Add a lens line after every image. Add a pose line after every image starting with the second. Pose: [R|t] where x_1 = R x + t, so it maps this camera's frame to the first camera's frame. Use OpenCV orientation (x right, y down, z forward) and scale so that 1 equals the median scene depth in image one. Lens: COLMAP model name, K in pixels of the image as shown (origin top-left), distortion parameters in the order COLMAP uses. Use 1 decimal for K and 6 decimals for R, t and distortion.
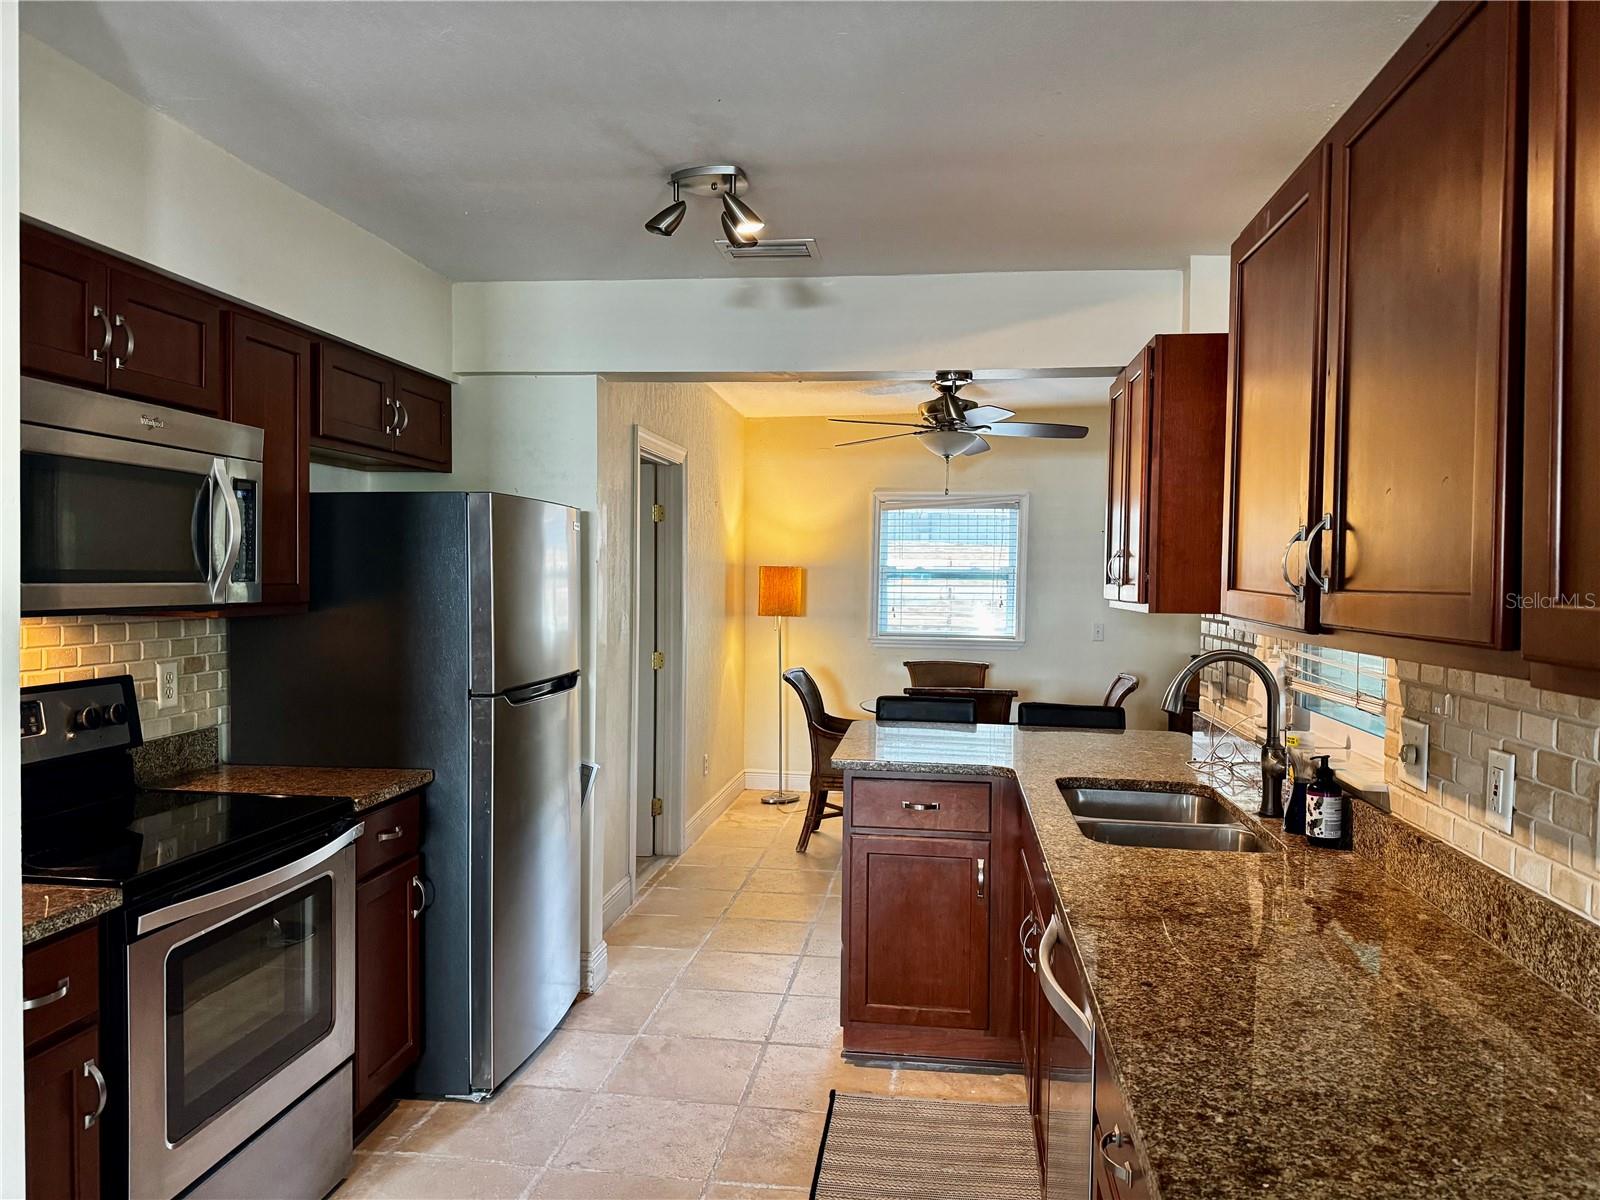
lens RADIAL K [[1072.1, 0, 800.0], [0, 1072.1, 600.0], [0, 0, 1]] dist [-0.001251, -0.002340]
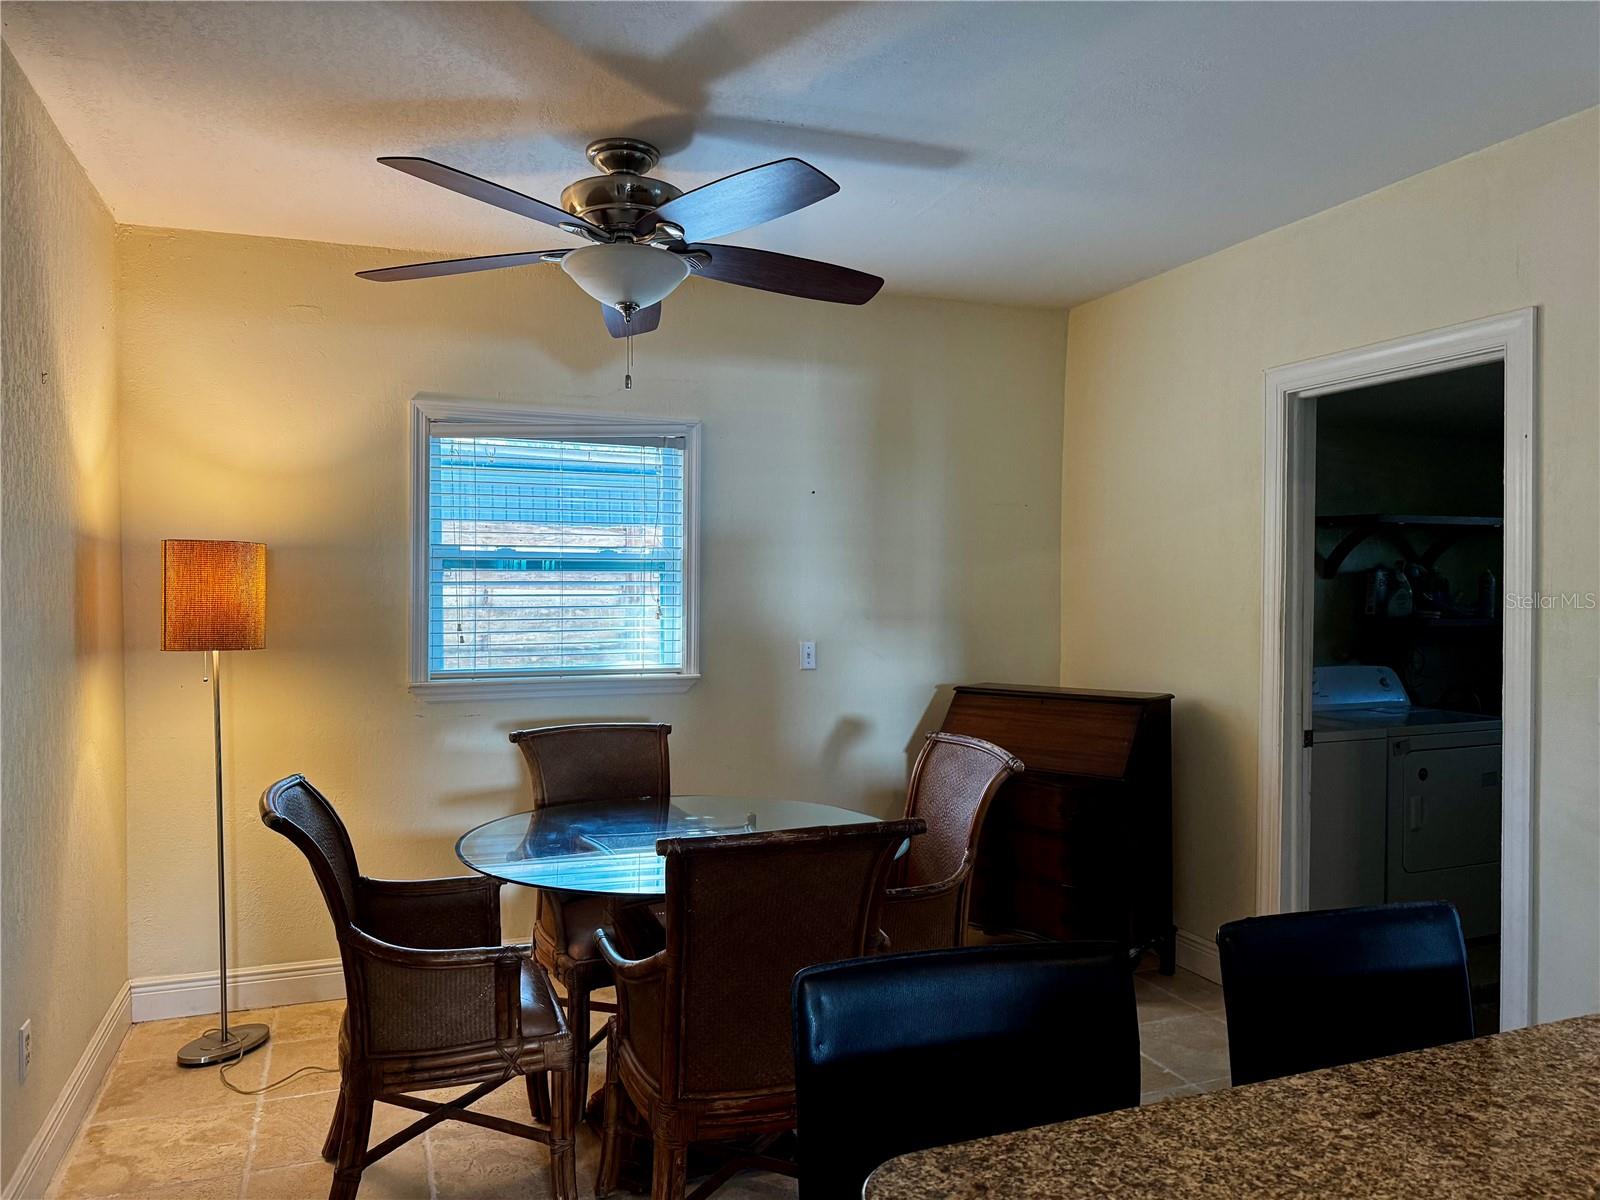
lens RADIAL K [[1072.1, 0, 800.0], [0, 1072.1, 600.0], [0, 0, 1]] dist [-0.001251, -0.002340]
pose [[0.864700, -0.016482, 0.502019, -0.032533], [0.022297, 0.999736, -0.005583, 0.001932], [-0.501794, 0.016021, 0.864839, 0.475071]]
